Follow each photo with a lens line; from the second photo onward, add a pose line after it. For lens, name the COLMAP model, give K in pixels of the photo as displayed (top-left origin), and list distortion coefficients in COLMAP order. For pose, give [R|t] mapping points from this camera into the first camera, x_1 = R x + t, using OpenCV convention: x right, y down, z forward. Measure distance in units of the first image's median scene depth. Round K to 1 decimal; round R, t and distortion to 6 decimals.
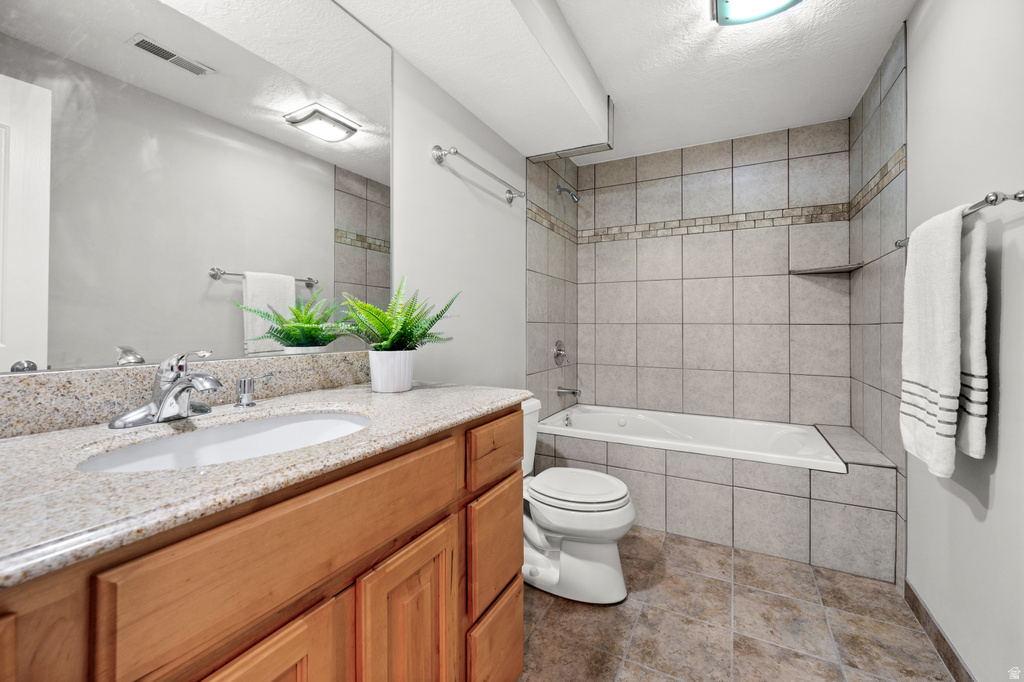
lens RADIAL K [[411.0, 0, 519.9], [0, 411.0, 325.7], [0, 0, 1]] dist [-0.000858, -0.000116]
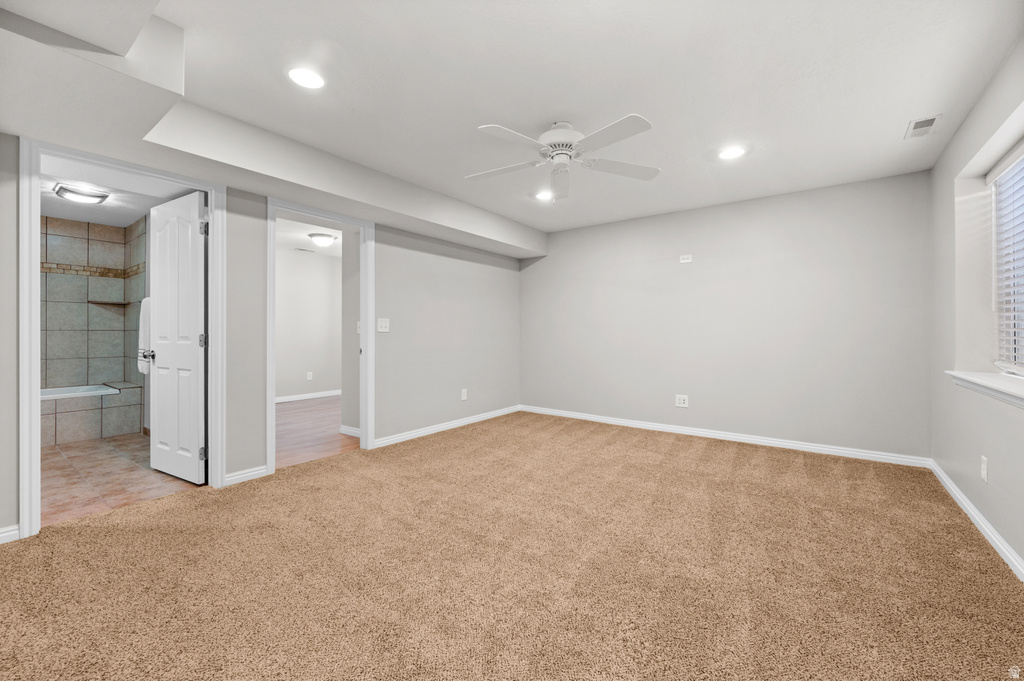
lens RADIAL K [[411.0, 0, 519.9], [0, 411.0, 325.2], [0, 0, 1]] dist [-0.000858, -0.000116]
pose [[0.151106, 0.009827, 0.988469, -0.872054], [0.000681, 0.999949, -0.010045, -0.007062], [-0.988517, 0.002191, 0.151091, -1.192000]]
